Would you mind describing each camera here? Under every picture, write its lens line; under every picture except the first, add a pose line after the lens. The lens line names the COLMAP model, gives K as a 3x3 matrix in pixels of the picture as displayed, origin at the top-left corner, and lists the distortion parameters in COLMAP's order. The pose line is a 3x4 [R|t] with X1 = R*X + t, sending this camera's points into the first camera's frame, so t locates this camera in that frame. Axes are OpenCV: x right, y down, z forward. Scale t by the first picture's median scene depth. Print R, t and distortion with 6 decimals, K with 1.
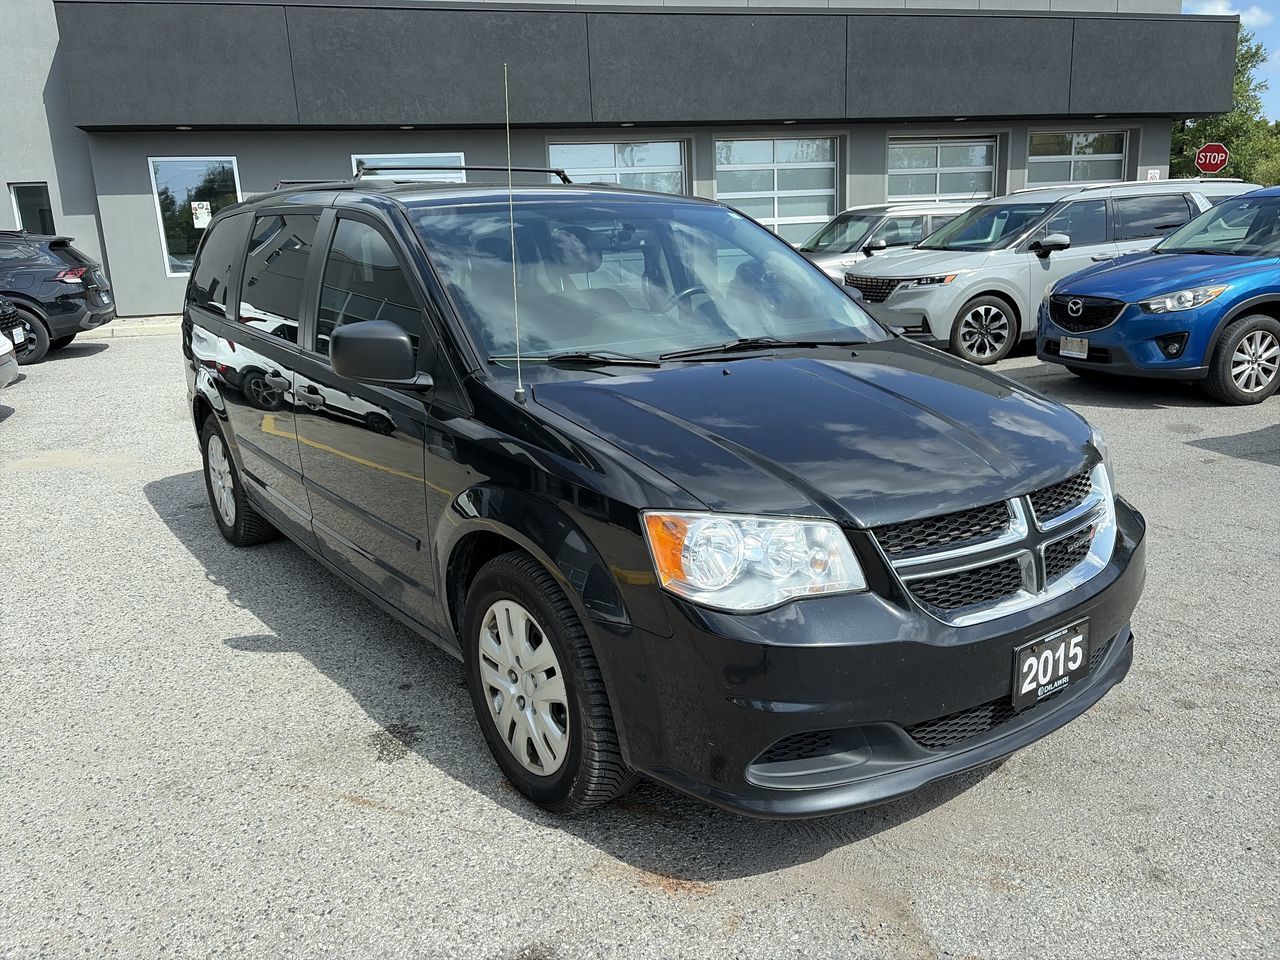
lens RADIAL K [[973.5, 0, 634.3], [0, 973.5, 479.8], [0, 0, 1]] dist [0.043987, -0.044042]
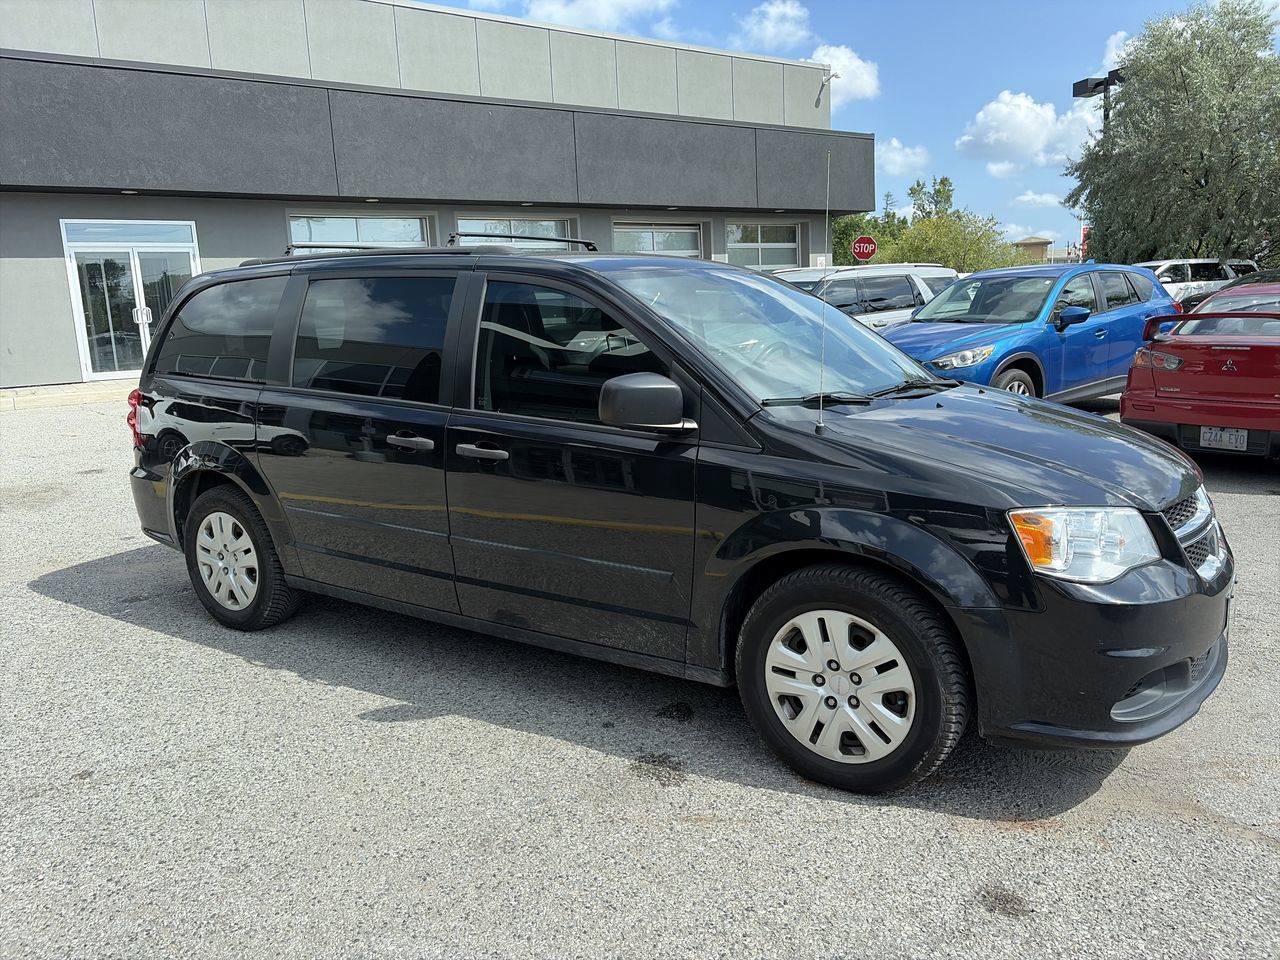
lens RADIAL K [[963.8, 0, 649.5], [0, 963.8, 479.4], [0, 0, 1]] dist [0.024256, -0.009177]
pose [[0.937584, -0.058816, 0.342750, -0.348210], [0.083932, 0.994729, -0.058899, 0.011022], [-0.337479, 0.083990, 0.937578, 0.004857]]
